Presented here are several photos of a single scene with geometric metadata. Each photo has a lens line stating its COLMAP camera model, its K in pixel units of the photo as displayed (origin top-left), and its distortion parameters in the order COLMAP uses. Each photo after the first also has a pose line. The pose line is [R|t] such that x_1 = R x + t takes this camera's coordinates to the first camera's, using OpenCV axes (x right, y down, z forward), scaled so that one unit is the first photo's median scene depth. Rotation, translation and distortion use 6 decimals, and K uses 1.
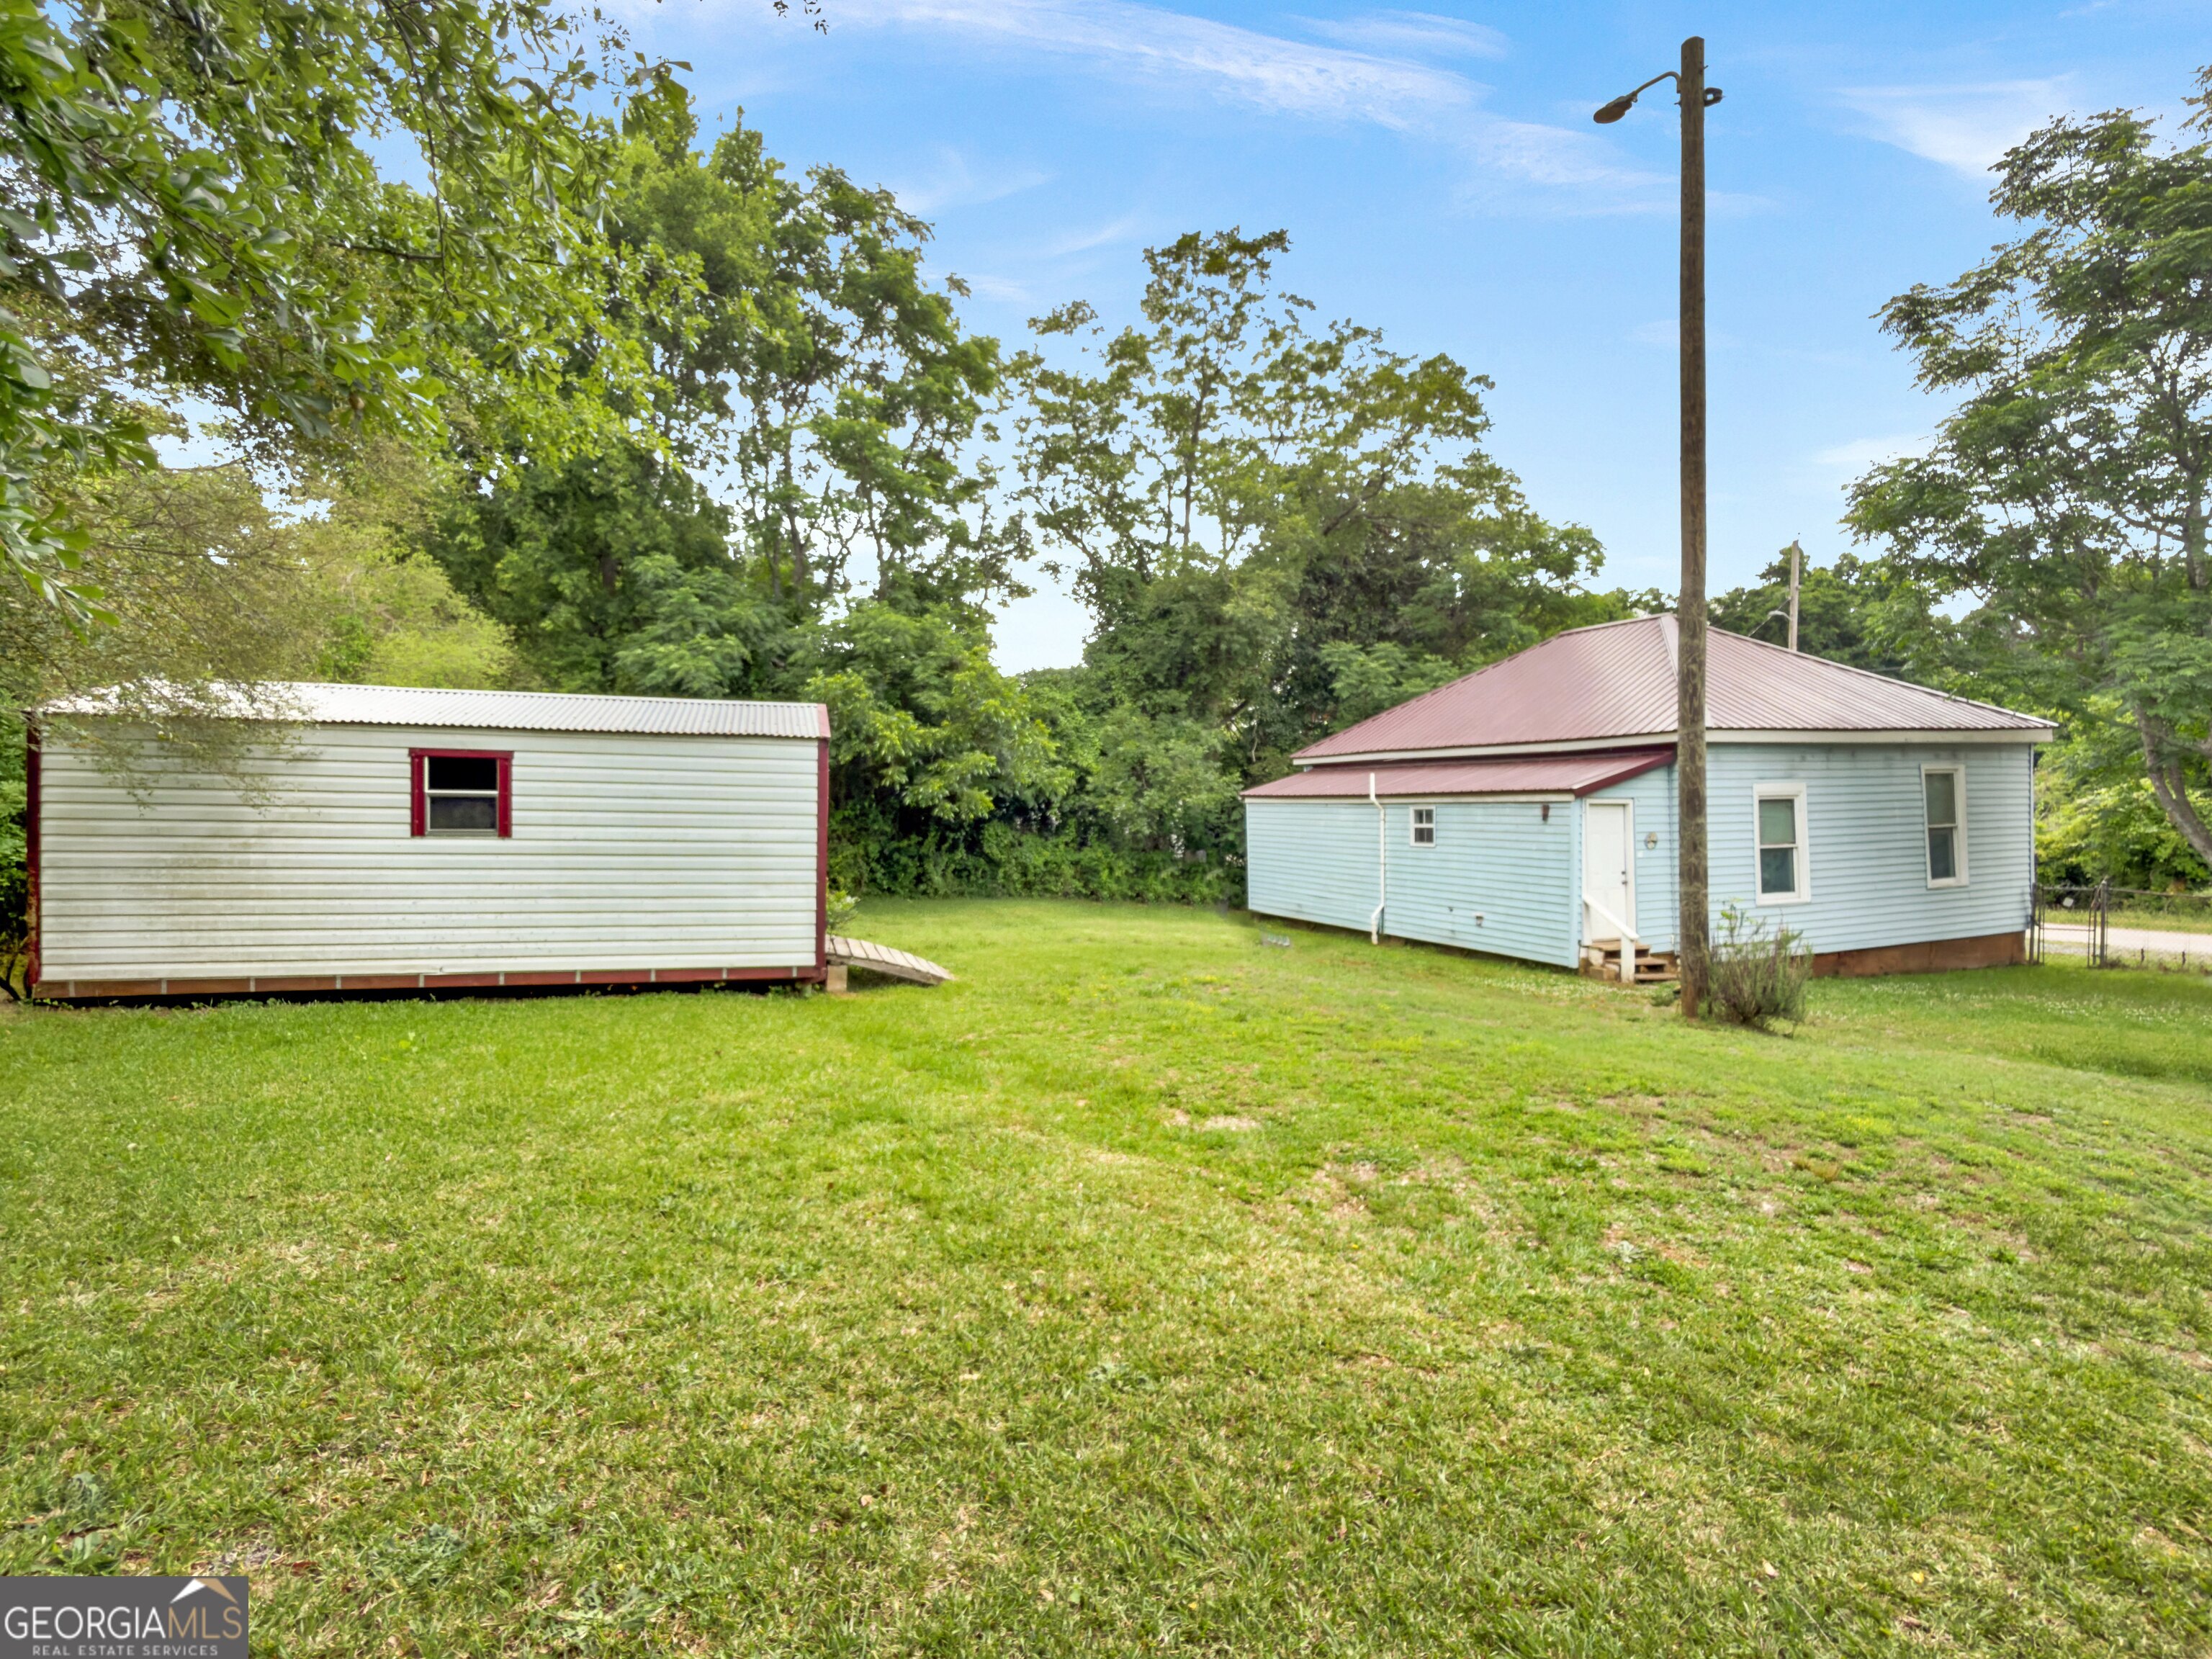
lens RADIAL K [[1065.5, 0, 1120.5], [0, 1065.5, 832.6], [0, 0, 1]] dist [-0.002903, 0.000109]
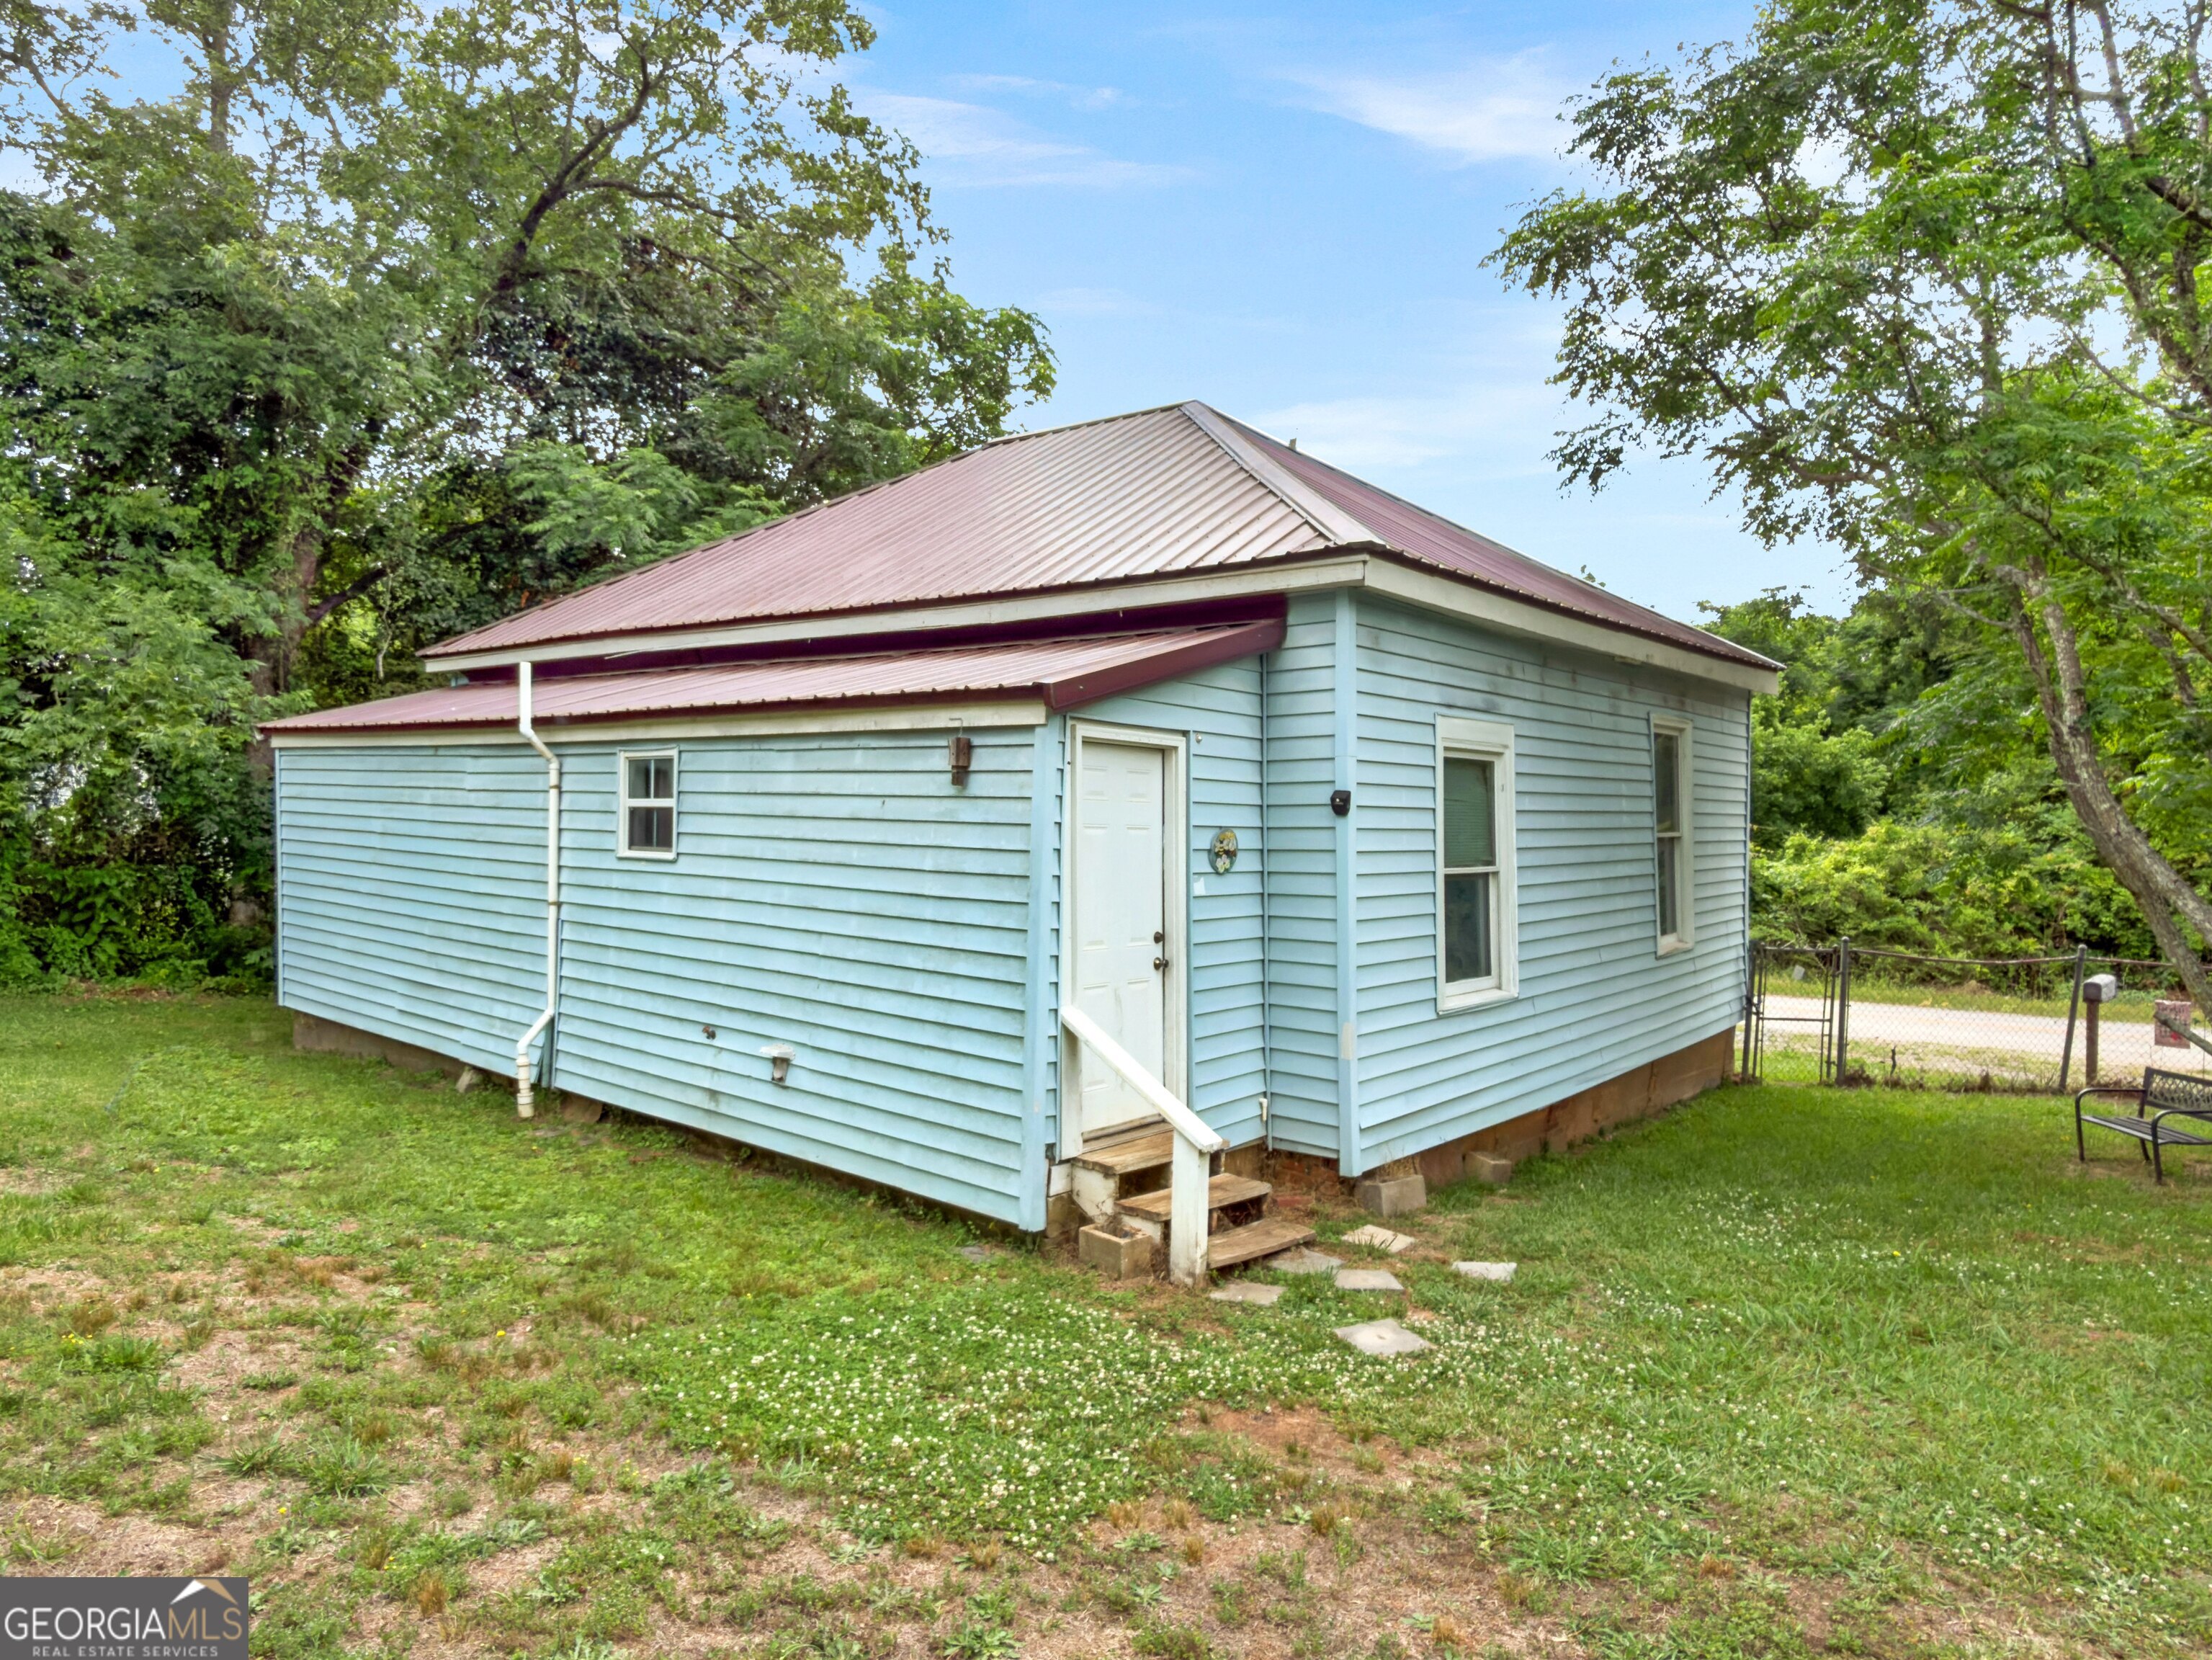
lens RADIAL K [[1389.5, 0, 1114.6], [0, 1389.5, 832.9], [0, 0, 1]] dist [0.000065, -0.000660]
pose [[0.877430, 0.024876, 0.479059, 0.211000], [-0.020499, 0.999687, -0.014366, 0.008263], [-0.479266, 0.002785, 0.877665, 0.539864]]
